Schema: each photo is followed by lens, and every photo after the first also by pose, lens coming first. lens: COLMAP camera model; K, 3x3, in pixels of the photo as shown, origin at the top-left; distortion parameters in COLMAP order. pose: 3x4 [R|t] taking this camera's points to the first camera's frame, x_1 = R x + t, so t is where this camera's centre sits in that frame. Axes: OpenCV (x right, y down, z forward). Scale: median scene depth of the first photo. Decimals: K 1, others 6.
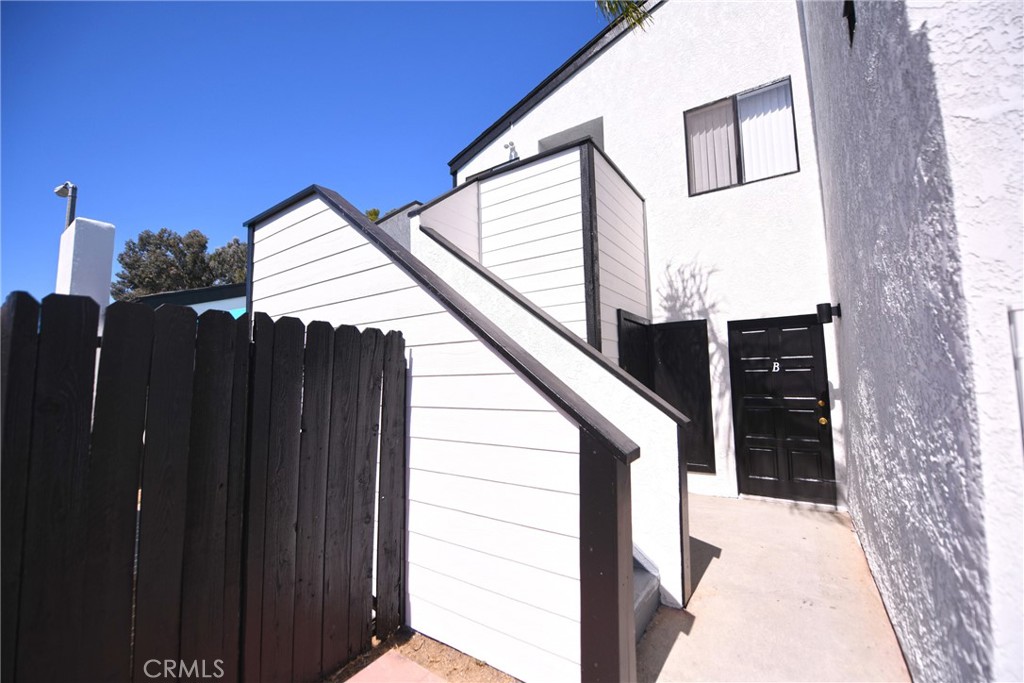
lens RADIAL K [[406.8, 0, 517.6], [0, 406.8, 343.9], [0, 0, 1]] dist [-0.018178, -0.002368]
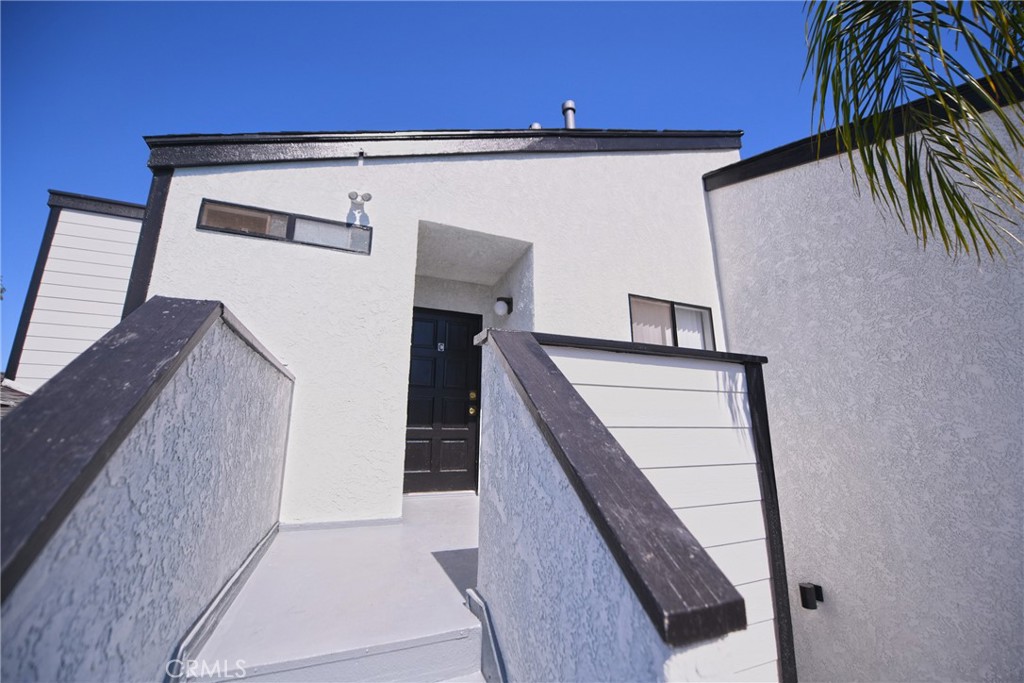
lens RADIAL K [[406.8, 0, 517.6], [0, 406.8, 343.9], [0, 0, 1]] dist [-0.018178, -0.002368]
pose [[0.539621, 0.195298, 0.818943, -0.366301], [-0.070693, 0.979798, -0.187076, -0.305490], [-0.838935, 0.043057, 0.542526, 0.745549]]
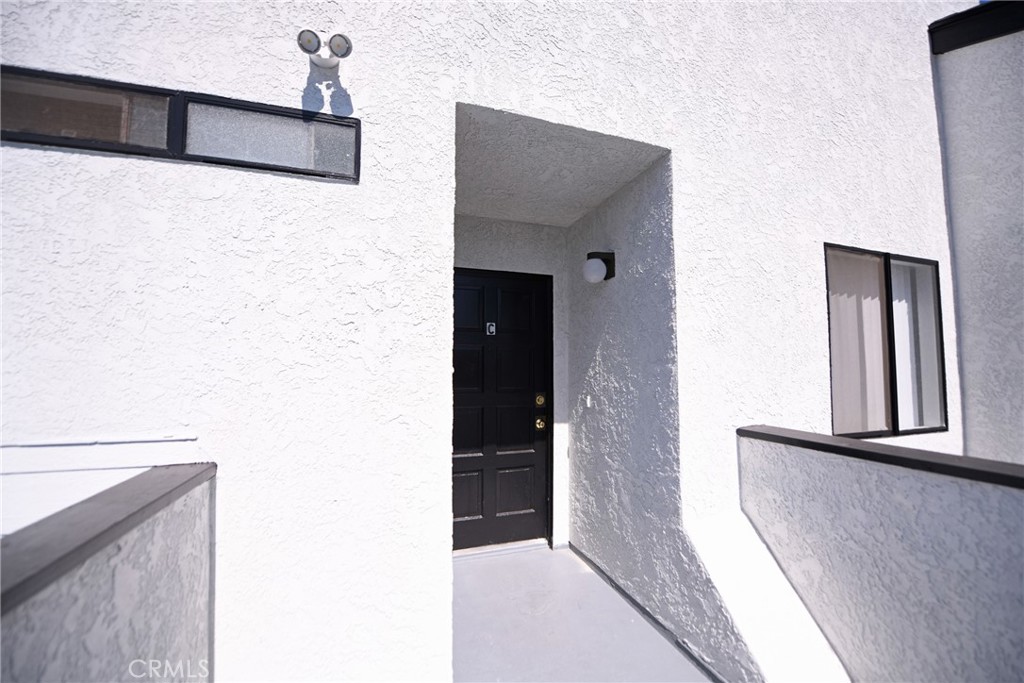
lens RADIAL K [[406.8, 0, 517.6], [0, 406.8, 343.9], [0, 0, 1]] dist [-0.018178, -0.002368]
pose [[0.588851, 0.046650, 0.806894, -0.161447], [-0.066661, 0.997735, -0.009036, -0.432592], [-0.805488, -0.048467, 0.590627, 1.005473]]
